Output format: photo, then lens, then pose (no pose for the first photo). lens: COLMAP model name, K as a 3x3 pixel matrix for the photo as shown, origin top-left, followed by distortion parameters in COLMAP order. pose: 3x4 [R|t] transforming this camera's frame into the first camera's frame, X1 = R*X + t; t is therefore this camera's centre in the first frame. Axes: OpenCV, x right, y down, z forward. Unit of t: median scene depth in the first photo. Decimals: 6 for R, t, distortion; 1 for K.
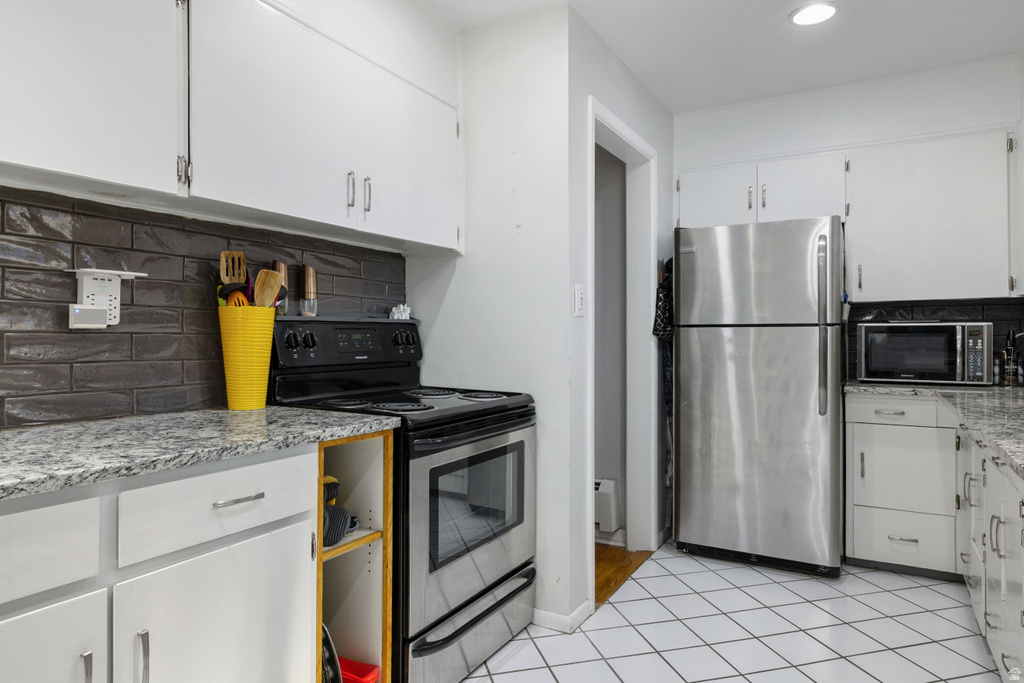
lens RADIAL K [[614.3, 0, 512.3], [0, 614.3, 337.4], [0, 0, 1]] dist [-0.006854, 0.000935]
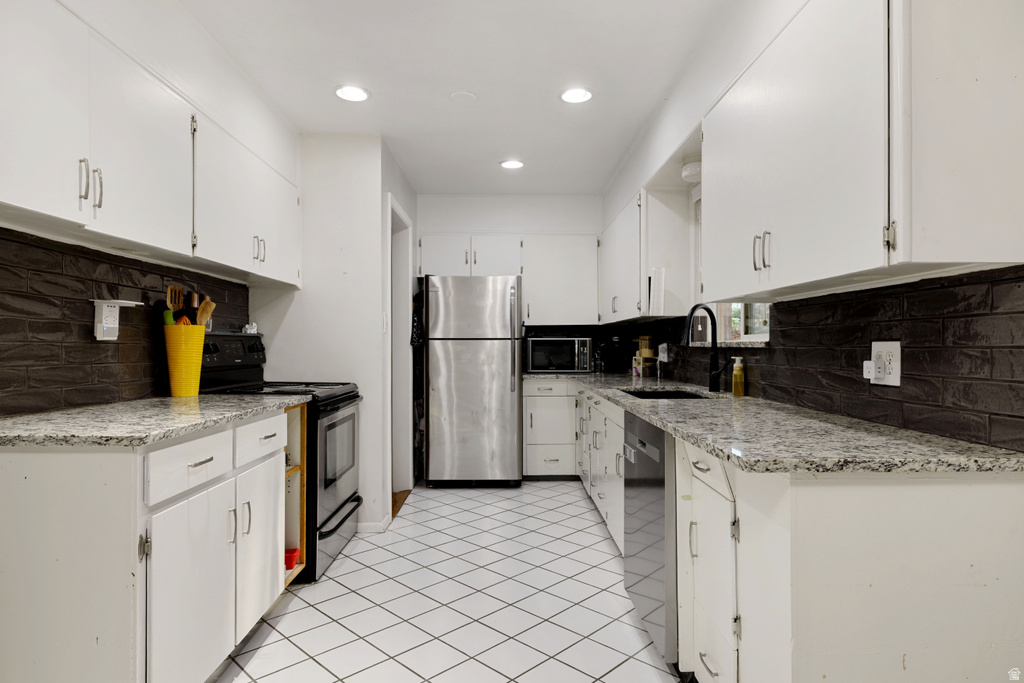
lens RADIAL K [[572.5, 0, 509.8], [0, 572.5, 343.0], [0, 0, 1]] dist [-0.003033, 0.001225]
pose [[0.859386, 0.002336, 0.511321, -0.320377], [0.001020, 0.999980, -0.006282, 0.000602], [-0.511326, 0.005920, 0.859367, -0.372310]]
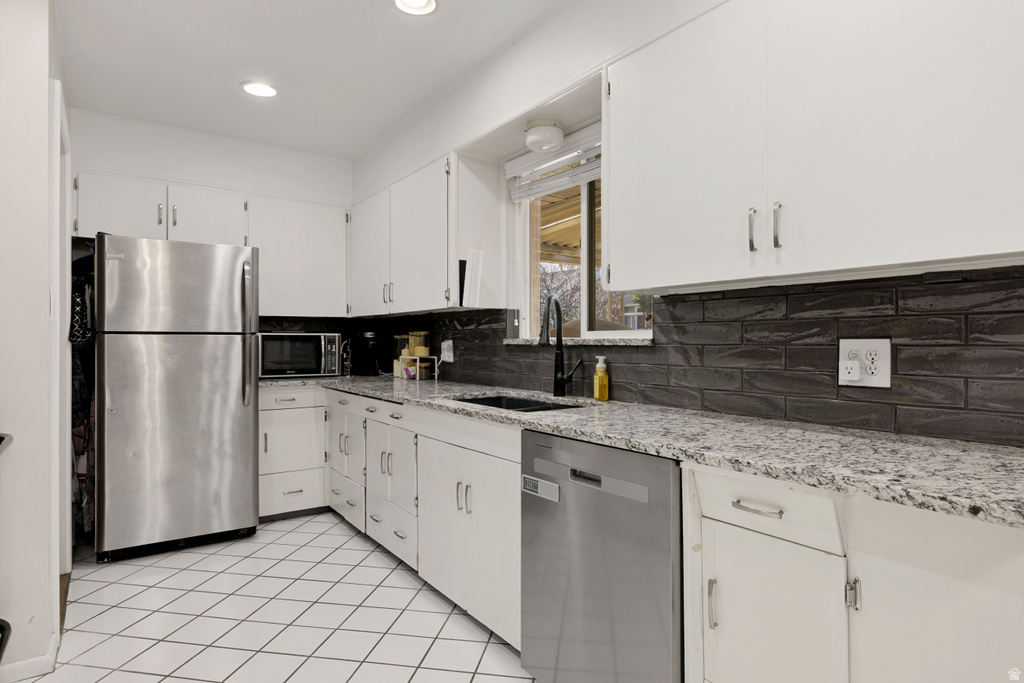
lens RADIAL K [[572.5, 0, 511.6], [0, 572.5, 340.9], [0, 0, 1]] dist [-0.003033, 0.001225]
pose [[0.421534, 0.003231, 0.906807, -0.321168], [0.000887, 0.999992, -0.003975, -0.000838], [-0.906812, 0.002480, 0.421528, 0.024442]]
